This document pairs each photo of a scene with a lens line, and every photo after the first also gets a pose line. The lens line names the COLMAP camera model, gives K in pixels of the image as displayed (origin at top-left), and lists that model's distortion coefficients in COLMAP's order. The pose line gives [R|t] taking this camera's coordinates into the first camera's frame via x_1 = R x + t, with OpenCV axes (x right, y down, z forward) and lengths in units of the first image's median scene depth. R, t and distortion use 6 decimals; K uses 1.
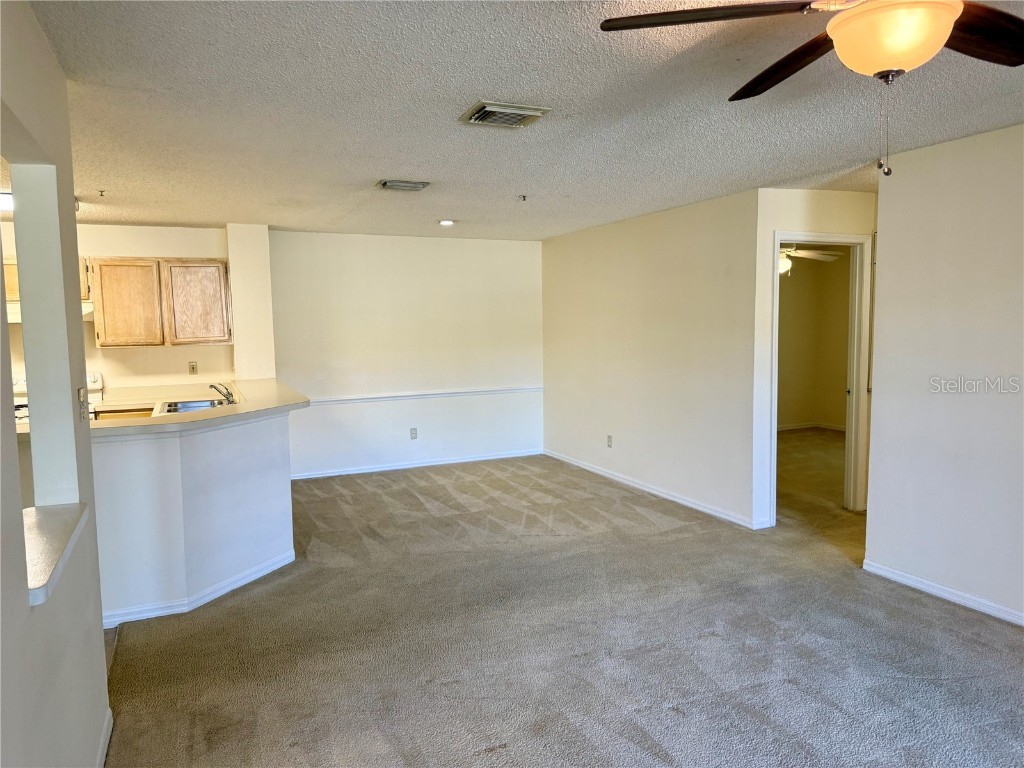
lens RADIAL K [[716.3, 0, 512.0], [0, 716.3, 384.0], [0, 0, 1]] dist [0.078797, -0.111265]
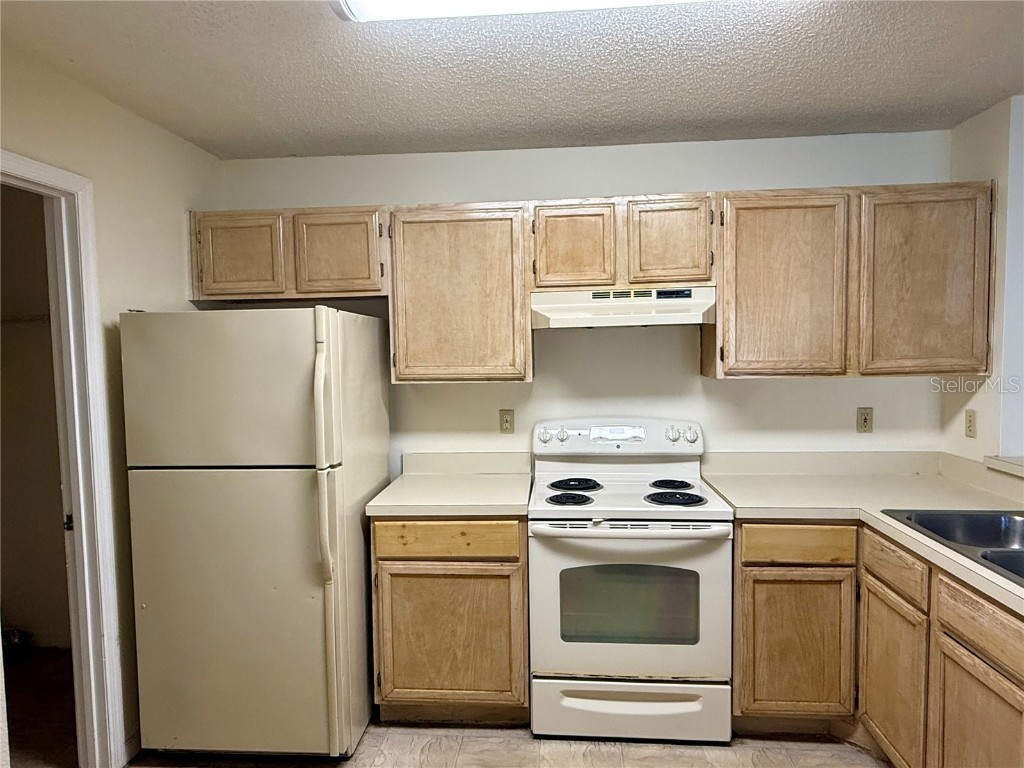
lens RADIAL K [[619.1, 0, 512.0], [0, 619.1, 384.0], [0, 0, 1]] dist [0.002488, -0.000349]
pose [[0.876986, 0.032284, -0.479431, -0.490678], [-0.039507, 0.999207, -0.004981, -0.038120], [0.478890, 0.023309, 0.877565, 0.560940]]
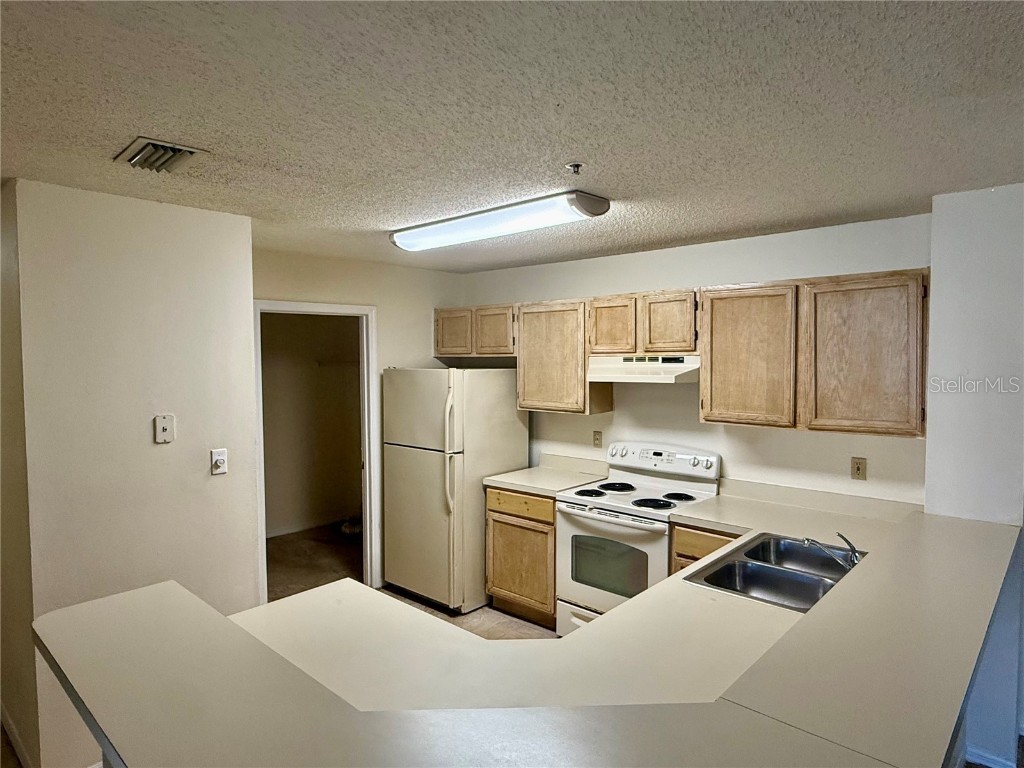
lens RADIAL K [[619.1, 0, 512.0], [0, 619.1, 384.0], [0, 0, 1]] dist [0.002488, -0.000349]
pose [[0.402183, 0.059613, -0.913616, -0.119585], [-0.081813, 0.996226, 0.028988, -0.087291], [0.911896, 0.063087, 0.405543, 0.603584]]
